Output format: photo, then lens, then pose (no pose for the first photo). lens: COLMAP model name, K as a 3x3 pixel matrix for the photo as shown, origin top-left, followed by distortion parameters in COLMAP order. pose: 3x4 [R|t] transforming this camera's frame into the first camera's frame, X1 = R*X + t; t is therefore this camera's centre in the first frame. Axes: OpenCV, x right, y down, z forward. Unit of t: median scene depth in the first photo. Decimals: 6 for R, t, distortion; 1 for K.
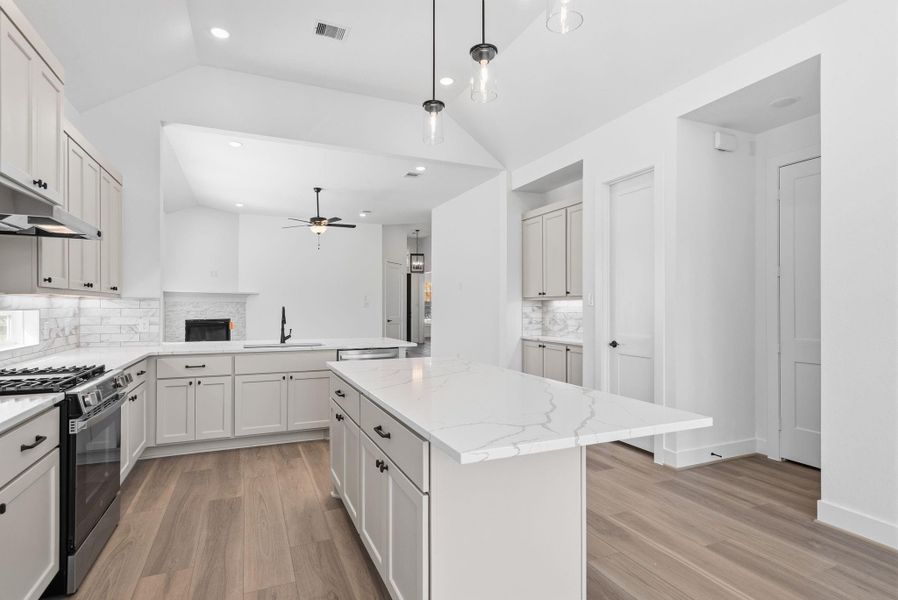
lens RADIAL K [[457.3, 0, 449.7], [0, 457.3, 301.2], [0, 0, 1]] dist [0.003216, -0.000307]
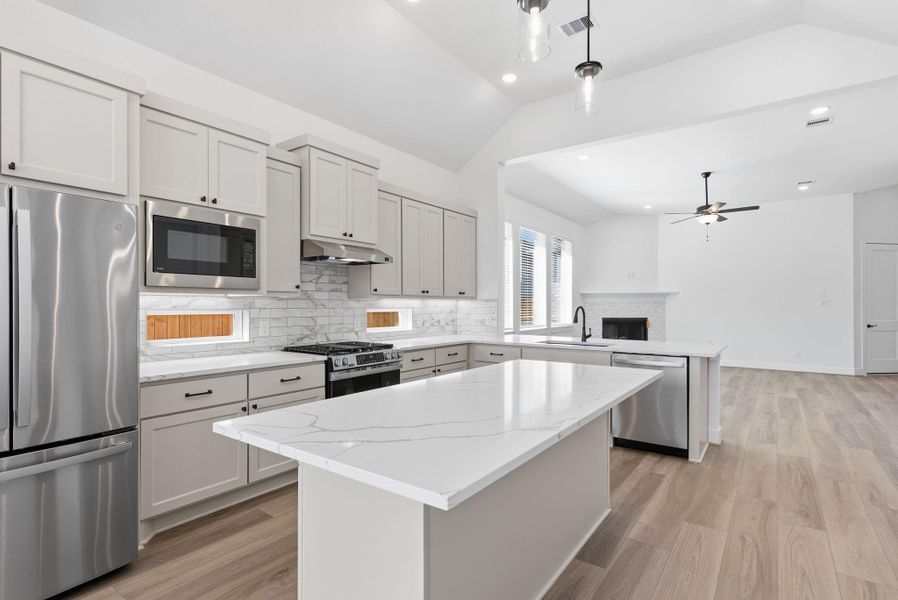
lens RADIAL K [[443.1, 0, 450.3], [0, 443.1, 305.3], [0, 0, 1]] dist [-0.005808, 0.001657]
pose [[0.499669, -0.000278, -0.866216, 0.388078], [0.009441, 0.999942, 0.005126, 0.001765], [0.866165, -0.010740, 0.499643, 0.263162]]
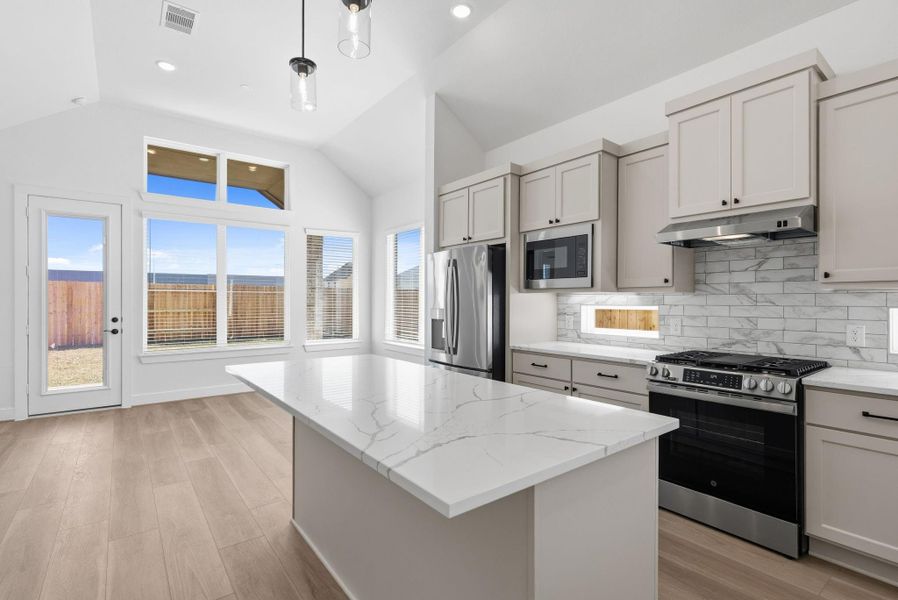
lens RADIAL K [[422.9, 0, 447.8], [0, 422.9, 301.4], [0, 0, 1]] dist [-0.010588, 0.002192]
pose [[-0.971743, -0.002264, -0.236032, 0.051151], [0.000595, 0.999927, -0.012041, 0.010768], [0.236042, -0.011841, -0.971671, 1.000664]]
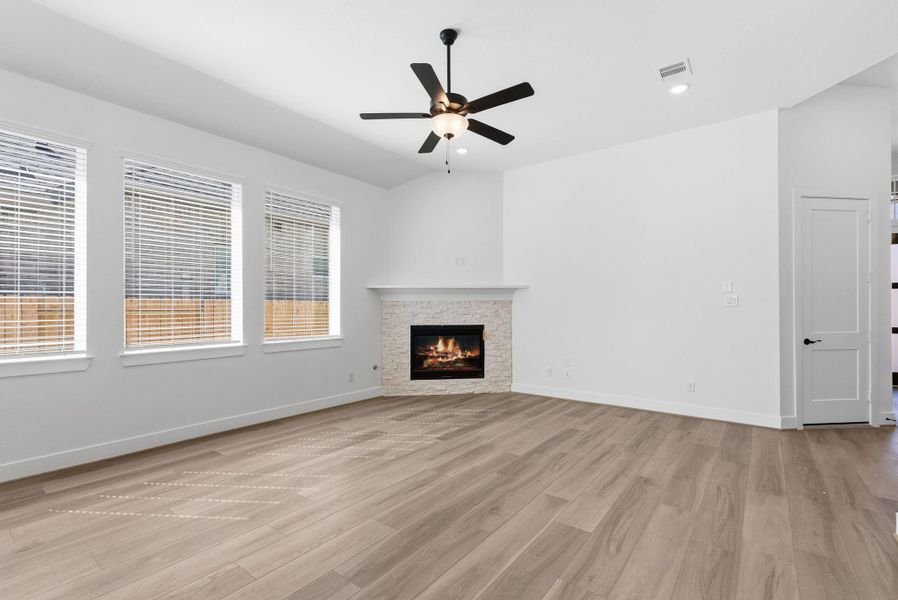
lens RADIAL K [[422.9, 0, 448.5], [0, 422.9, 306.0], [0, 0, 1]] dist [-0.010588, 0.002192]
pose [[0.491895, -0.004632, -0.870642, 0.105058], [0.014300, 0.999894, 0.002759, 0.017106], [0.870537, -0.013807, 0.491909, 1.509636]]
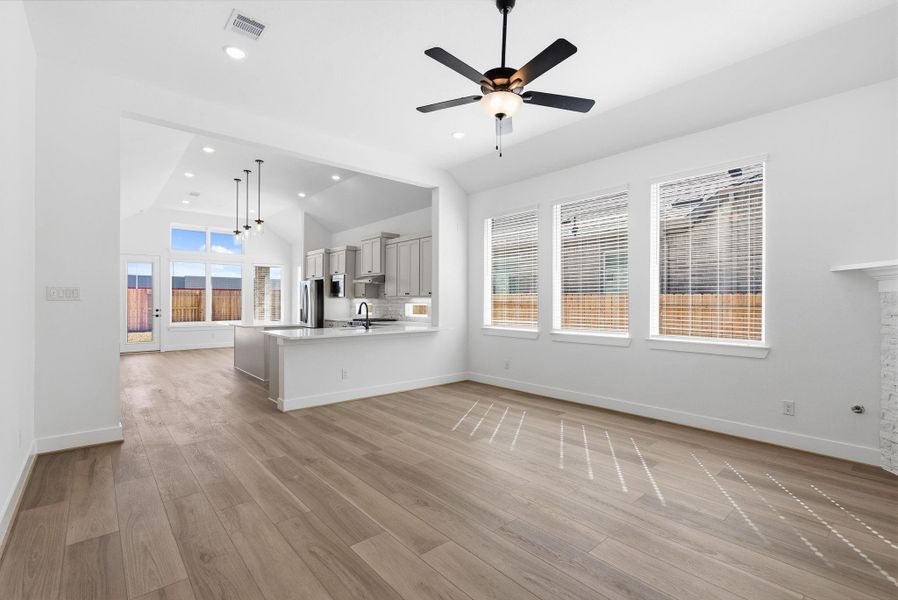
lens RADIAL K [[422.9, 0, 450.8], [0, 422.9, 303.4], [0, 0, 1]] dist [-0.010588, 0.002192]
pose [[-0.958145, -0.001872, -0.286276, -0.270646], [0.000387, 0.999969, -0.007837, 0.027143], [0.286282, -0.007620, -0.958115, 2.508717]]
